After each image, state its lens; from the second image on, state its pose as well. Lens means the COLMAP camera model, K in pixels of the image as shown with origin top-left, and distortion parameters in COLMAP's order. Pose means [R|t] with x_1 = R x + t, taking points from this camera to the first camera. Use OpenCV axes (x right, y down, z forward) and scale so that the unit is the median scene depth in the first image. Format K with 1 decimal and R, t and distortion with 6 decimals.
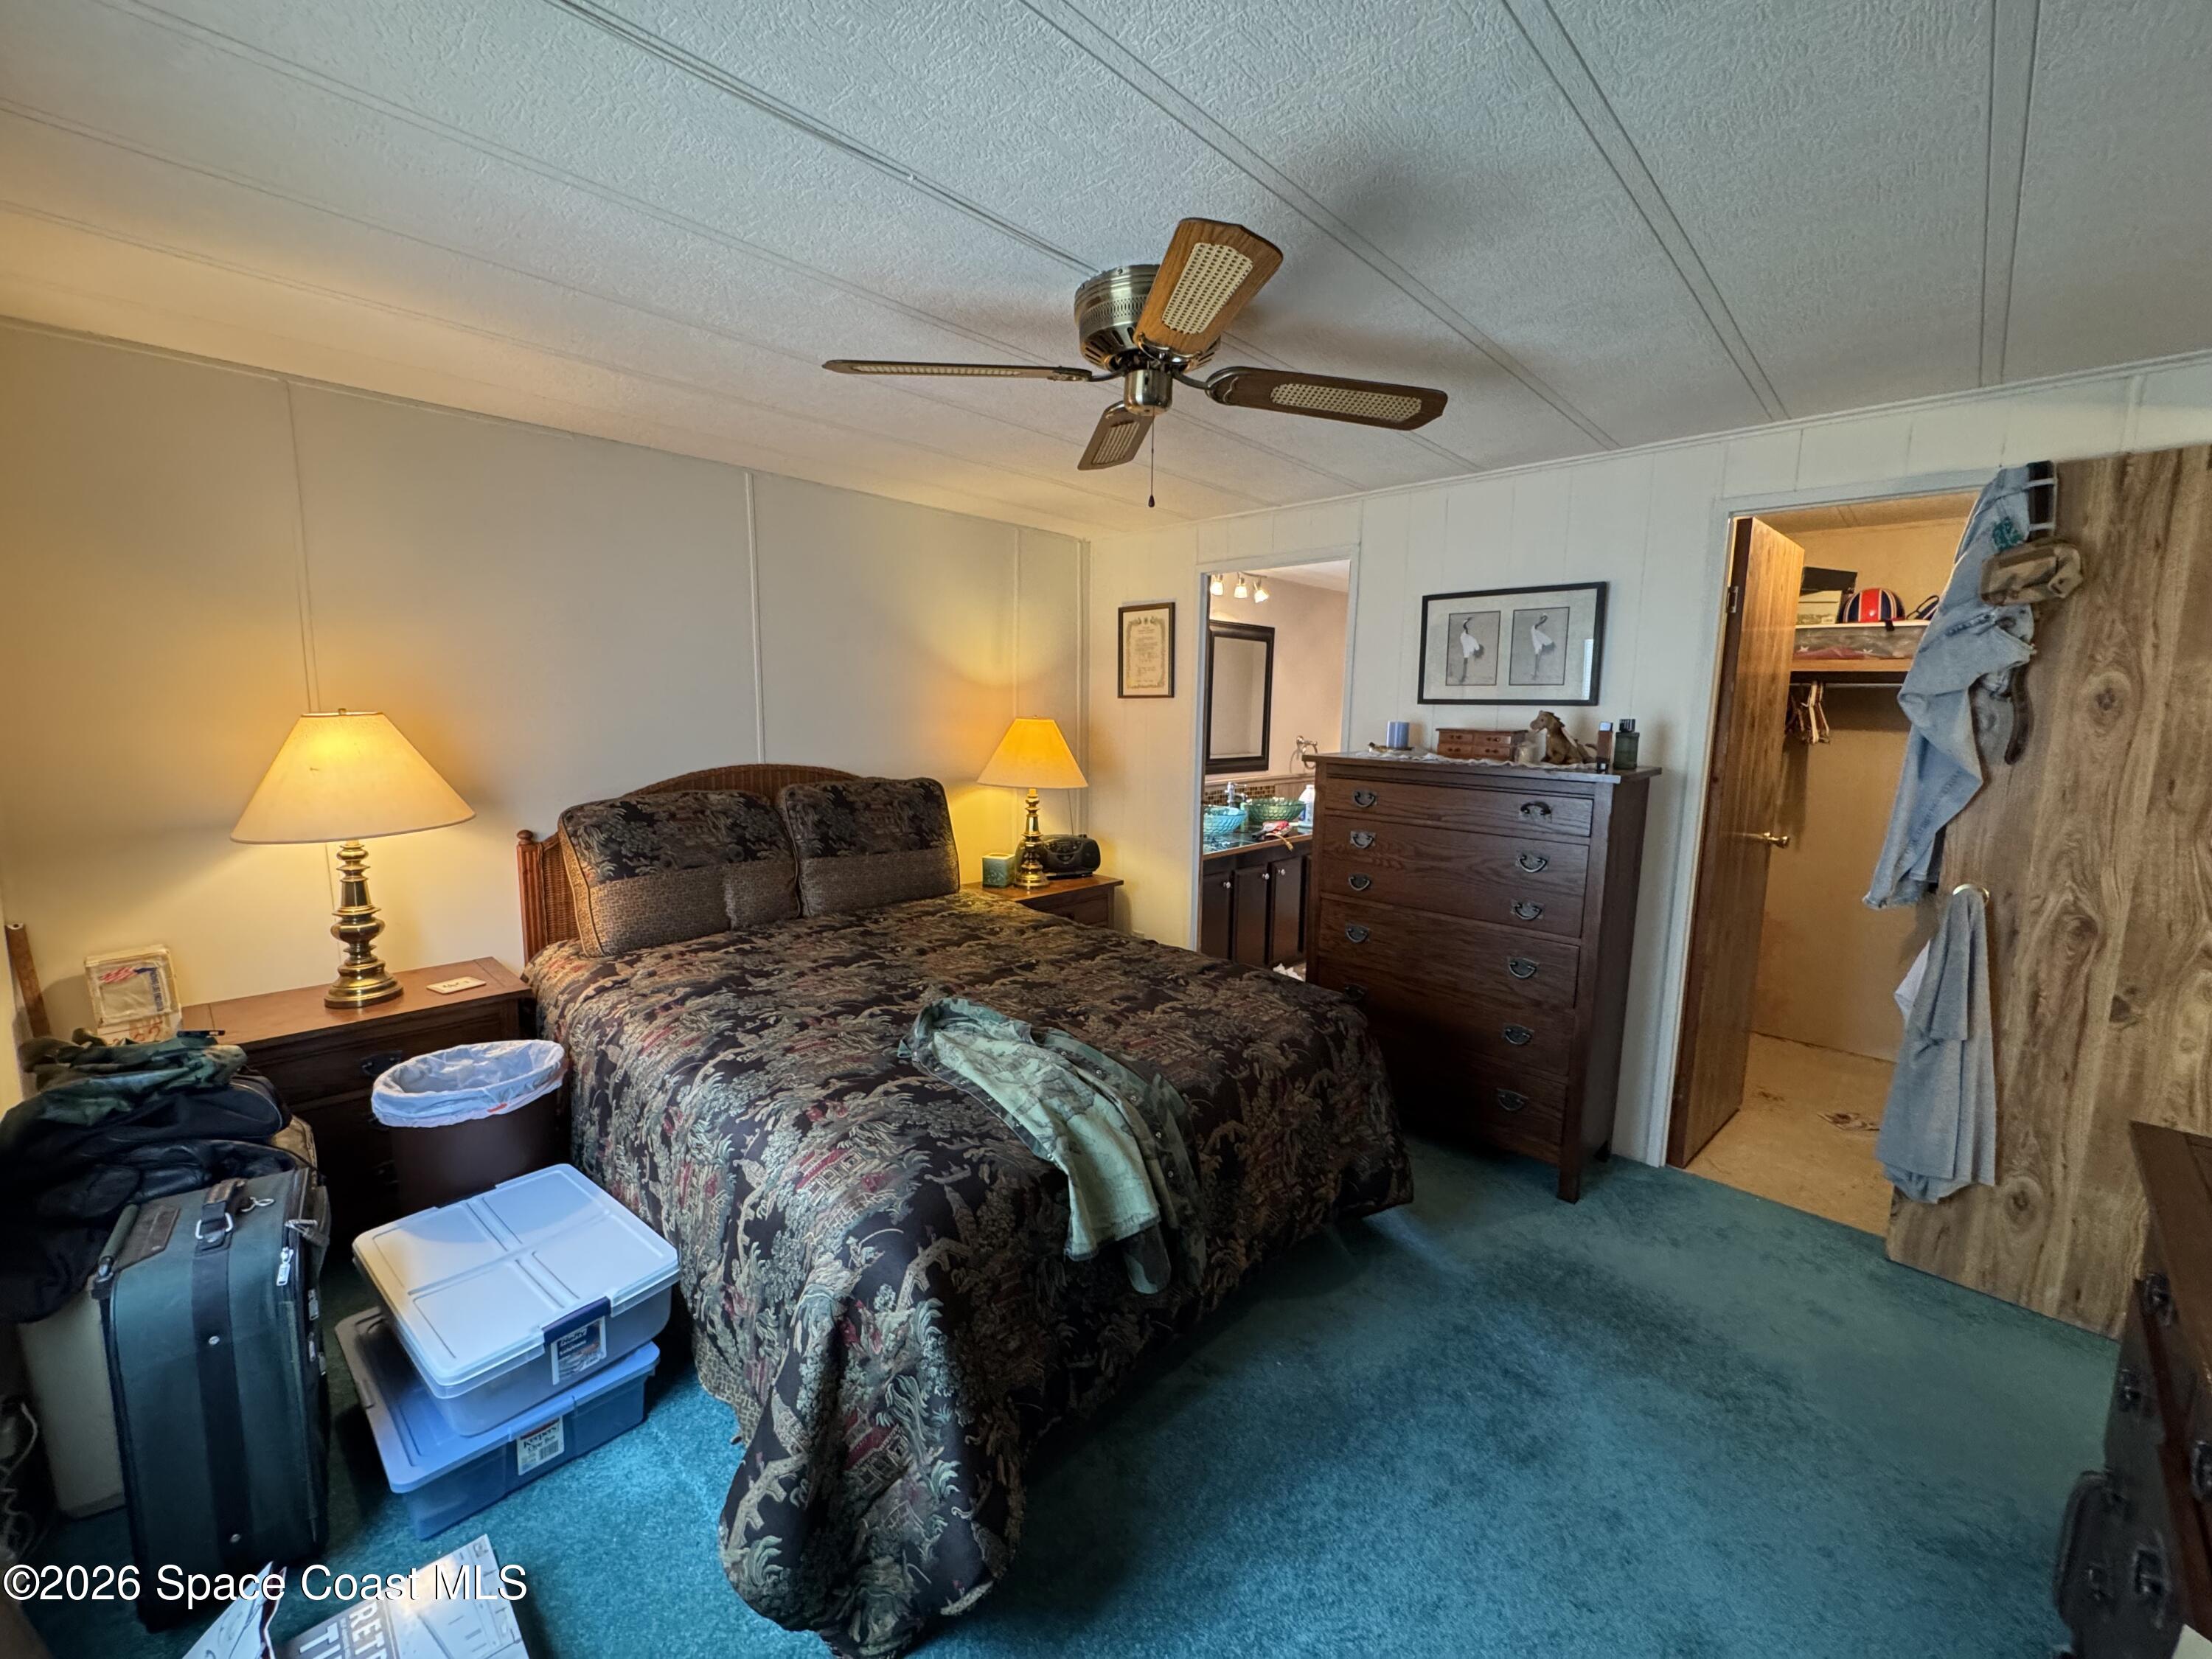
lens RADIAL K [[898.5, 0, 1096.9], [0, 898.5, 826.7], [0, 0, 1]] dist [-0.001137, -0.000210]
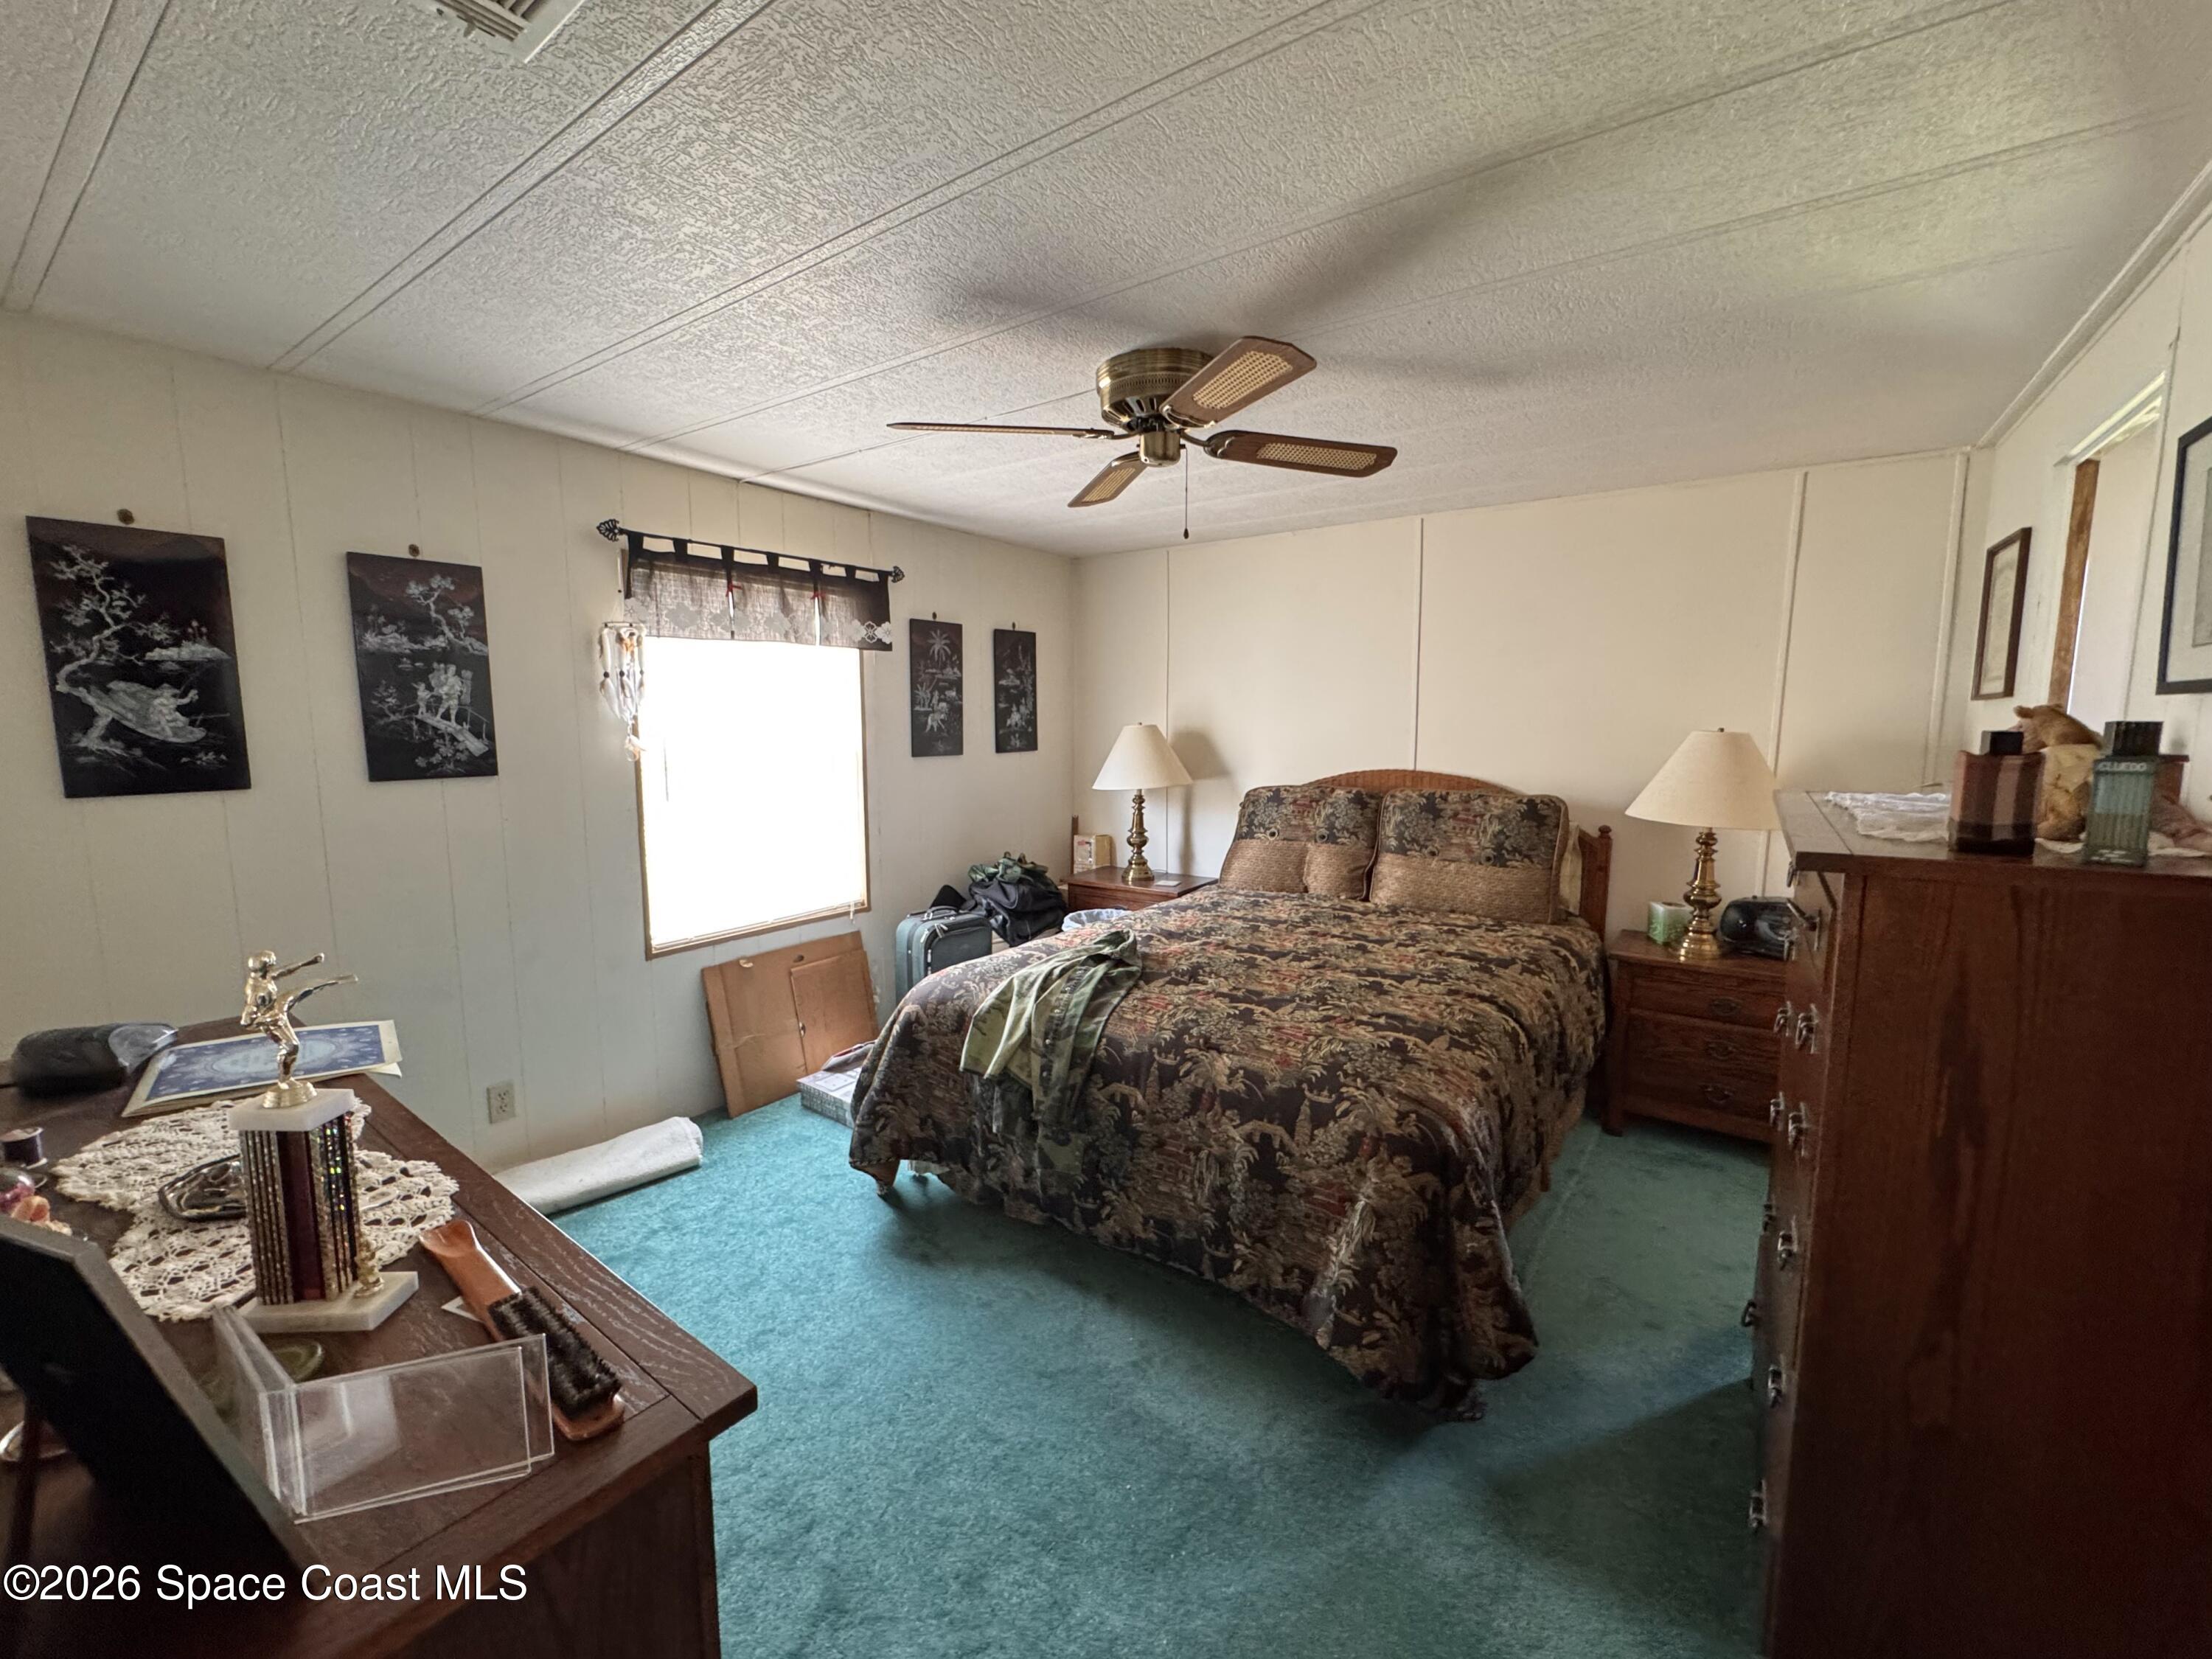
lens RADIAL K [[898.5, 0, 1088.7], [0, 898.5, 824.9], [0, 0, 1]] dist [-0.001137, -0.000210]
pose [[0.139310, 0.105907, -0.984569, 0.922985], [-0.130145, 0.987598, 0.087818, -0.061584], [0.981659, 0.115902, 0.151366, 0.575899]]
